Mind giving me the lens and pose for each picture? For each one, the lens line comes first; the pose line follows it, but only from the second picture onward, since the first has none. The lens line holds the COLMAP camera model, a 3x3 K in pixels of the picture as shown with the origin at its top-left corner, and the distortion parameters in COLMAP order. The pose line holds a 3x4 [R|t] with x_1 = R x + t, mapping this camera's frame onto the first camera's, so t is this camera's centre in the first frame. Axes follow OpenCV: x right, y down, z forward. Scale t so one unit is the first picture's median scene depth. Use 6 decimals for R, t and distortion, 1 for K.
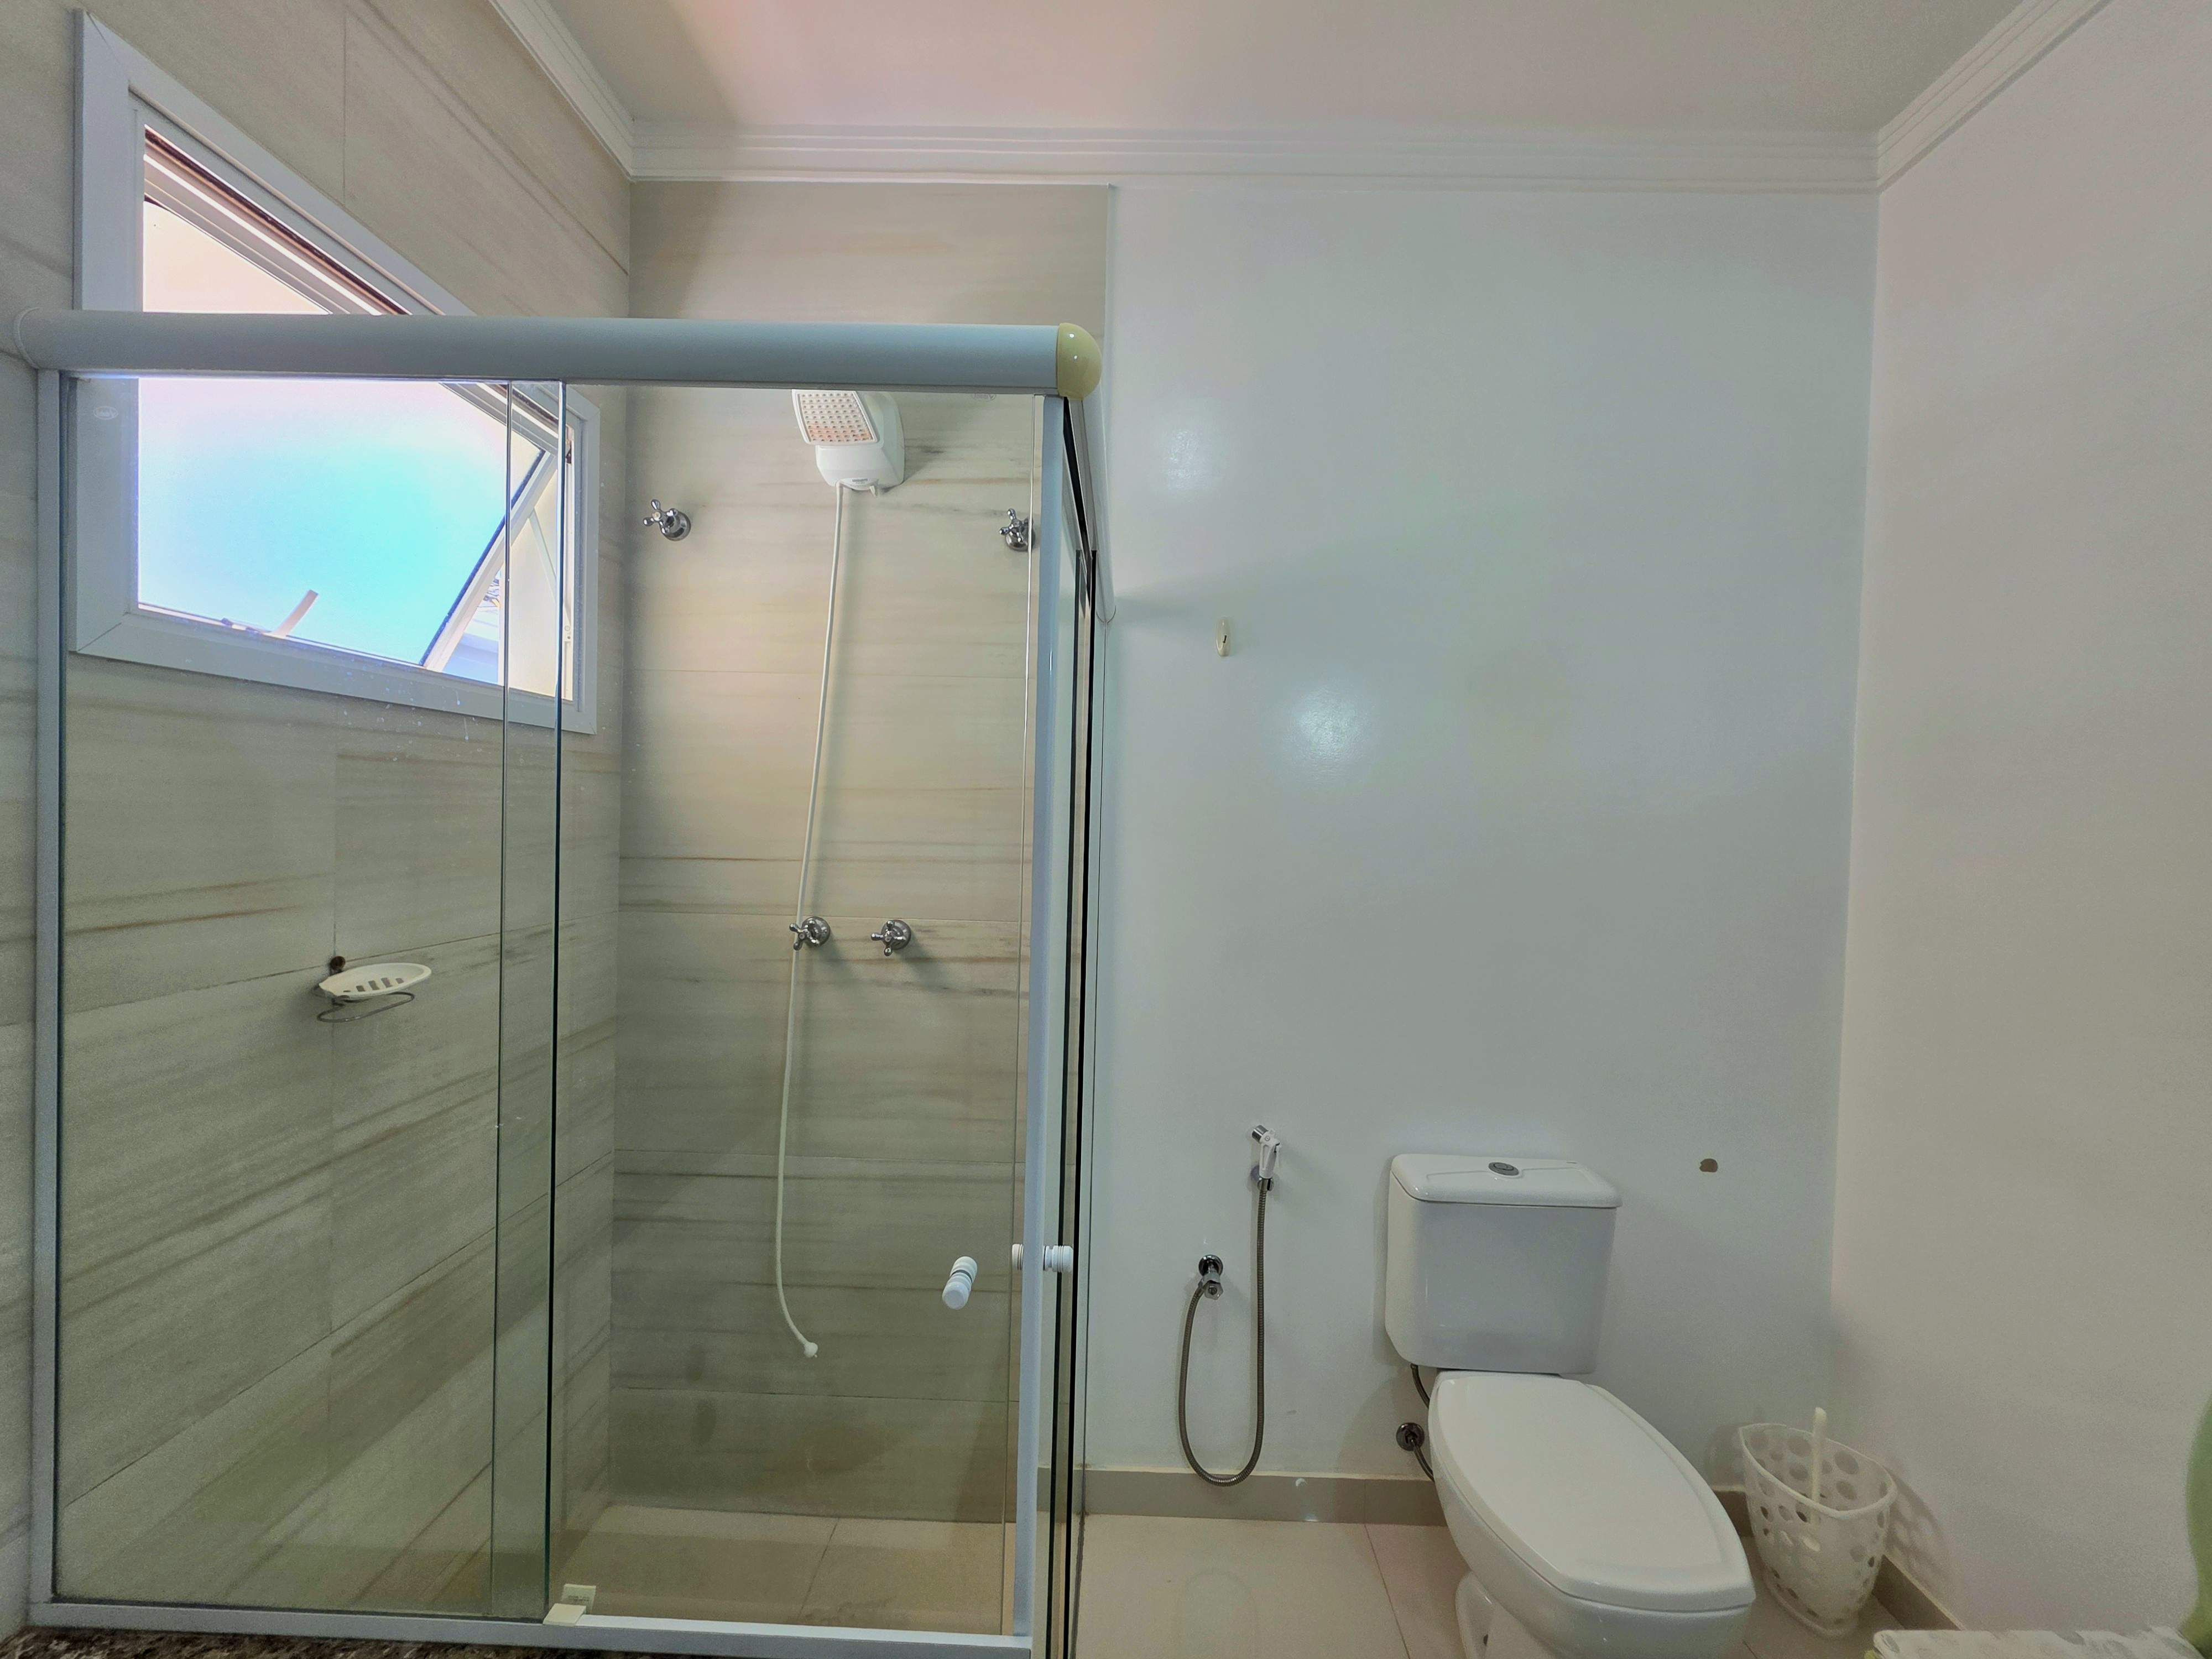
lens RADIAL K [[889.0, 0, 1106.0], [0, 889.0, 829.5], [0, 0, 1]] dist [-0.000204, -0.000192]
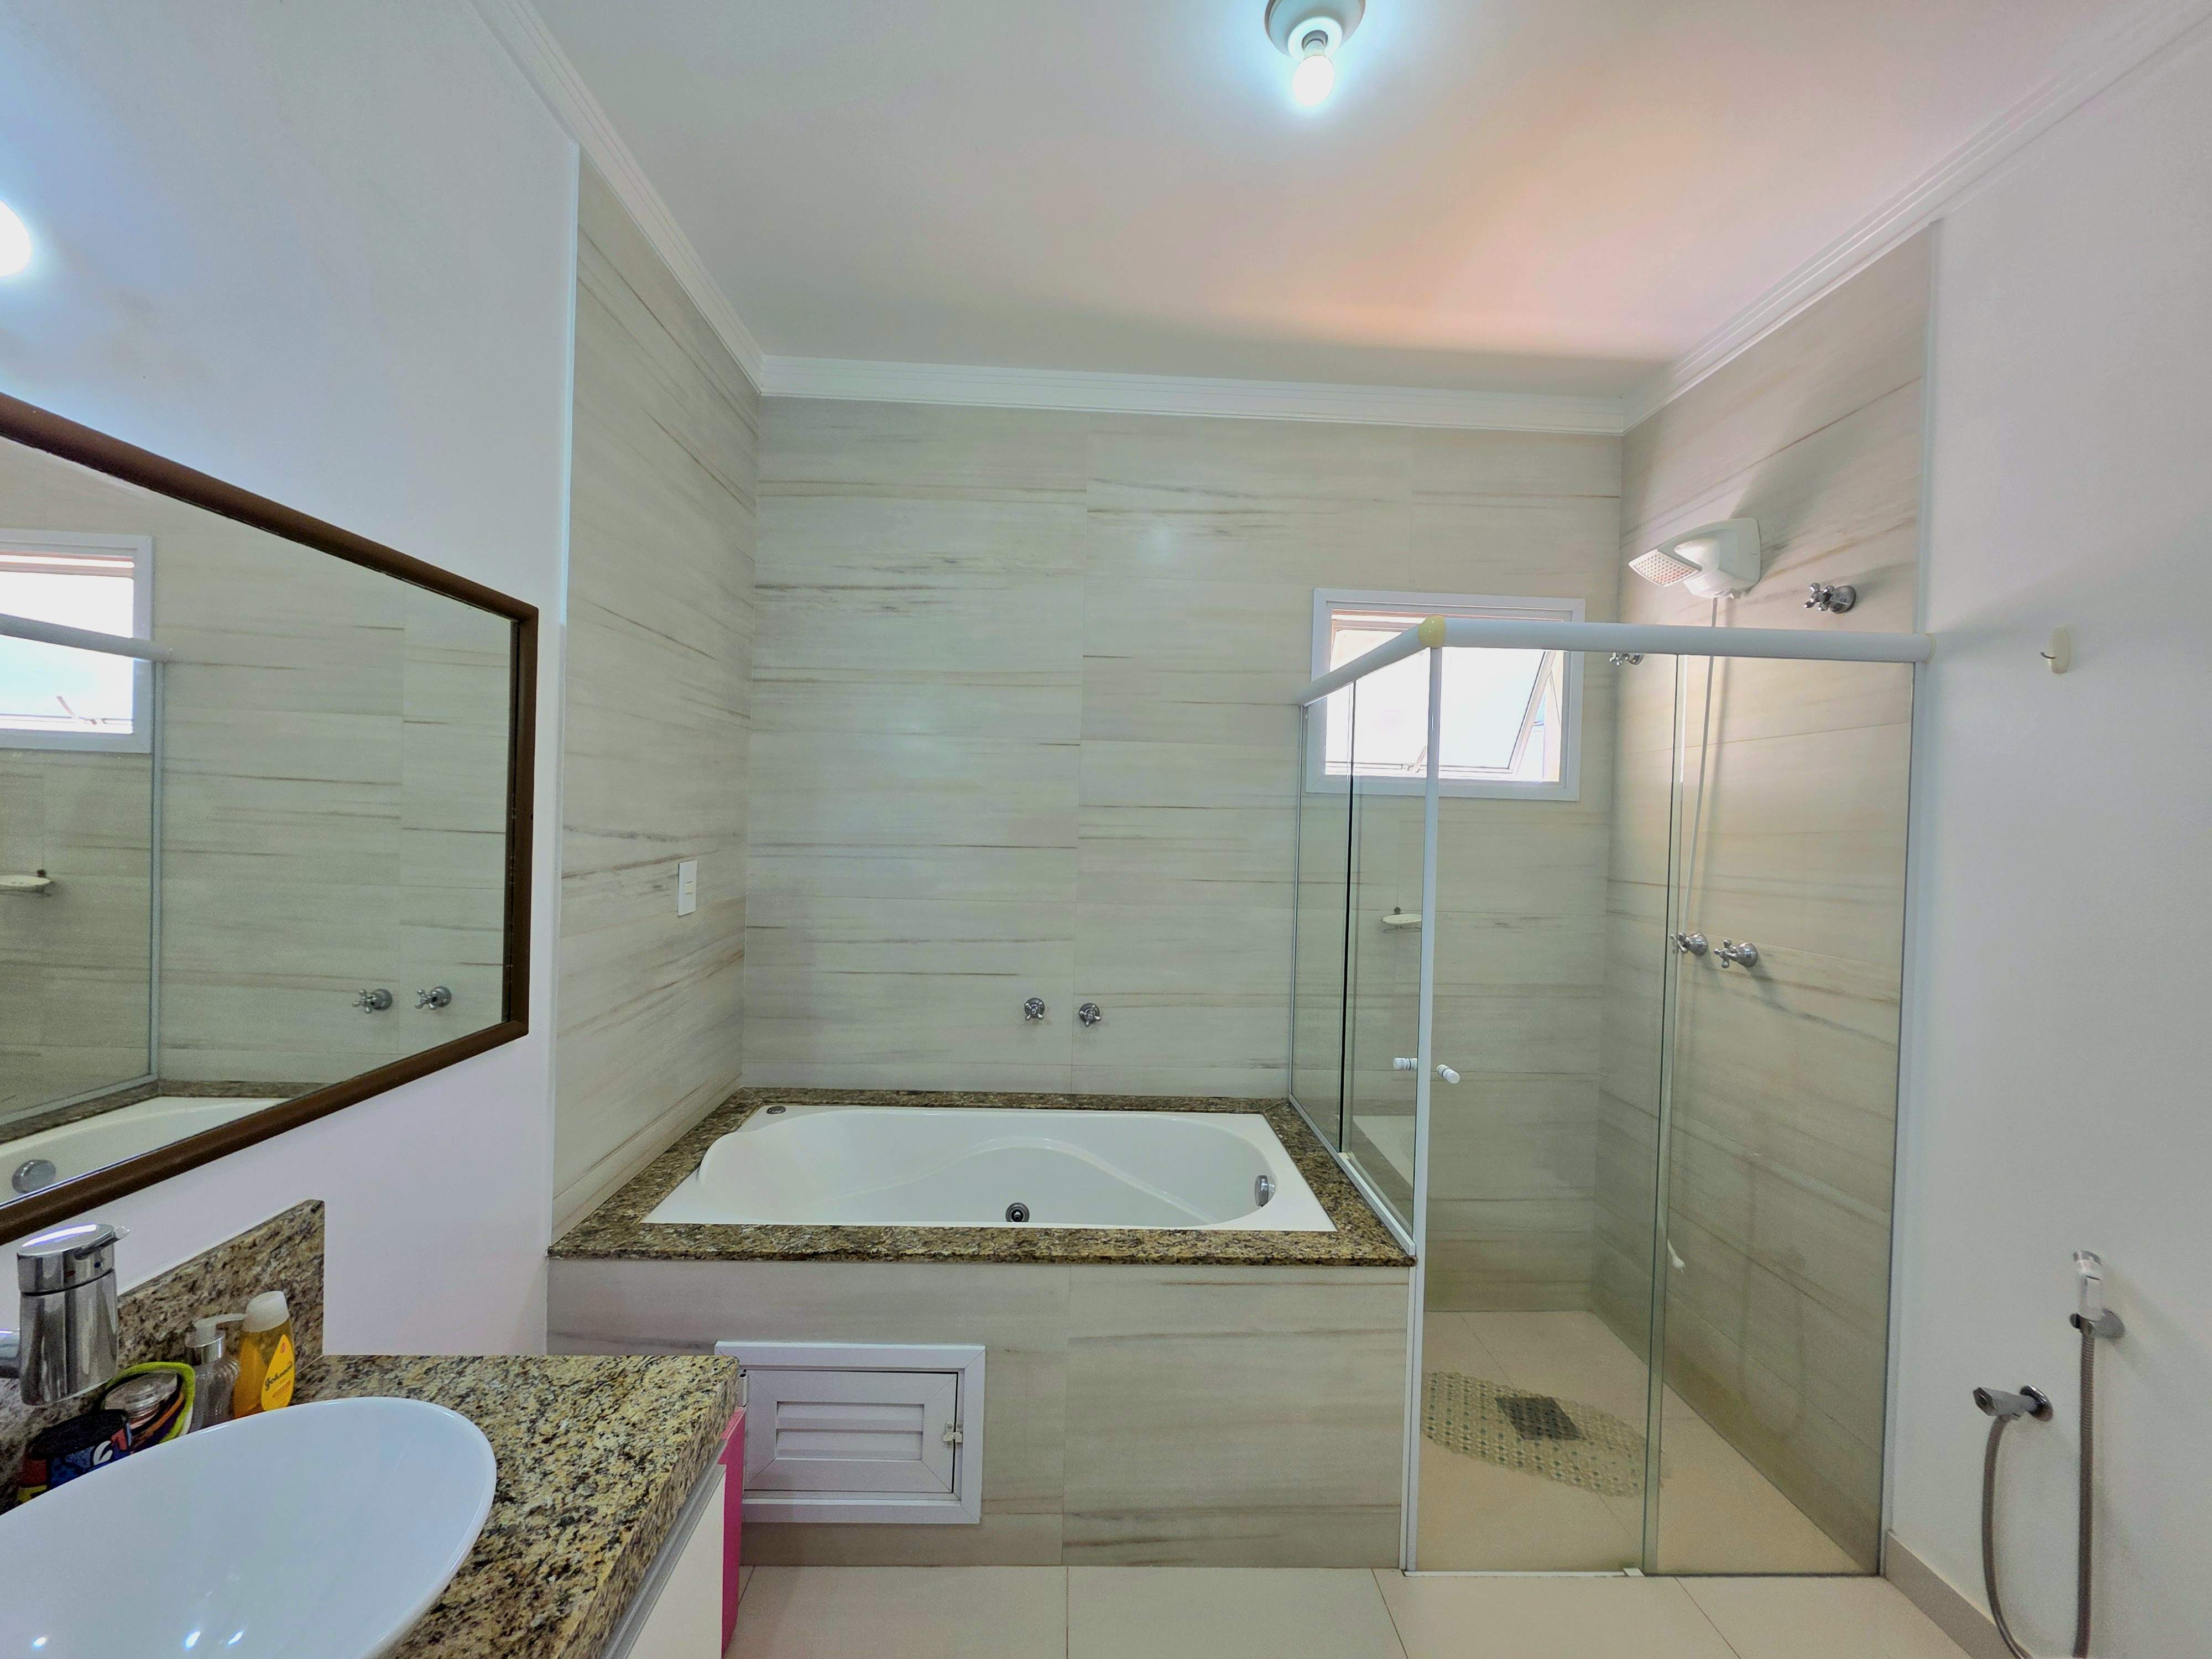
lens RADIAL K [[889.0, 0, 1106.0], [0, 889.0, 829.5], [0, 0, 1]] dist [-0.000204, -0.000192]
pose [[0.069125, -0.012897, -0.997525, 0.911007], [-0.042660, 0.998964, -0.015871, 0.005265], [0.996695, 0.043652, 0.068503, 0.044916]]
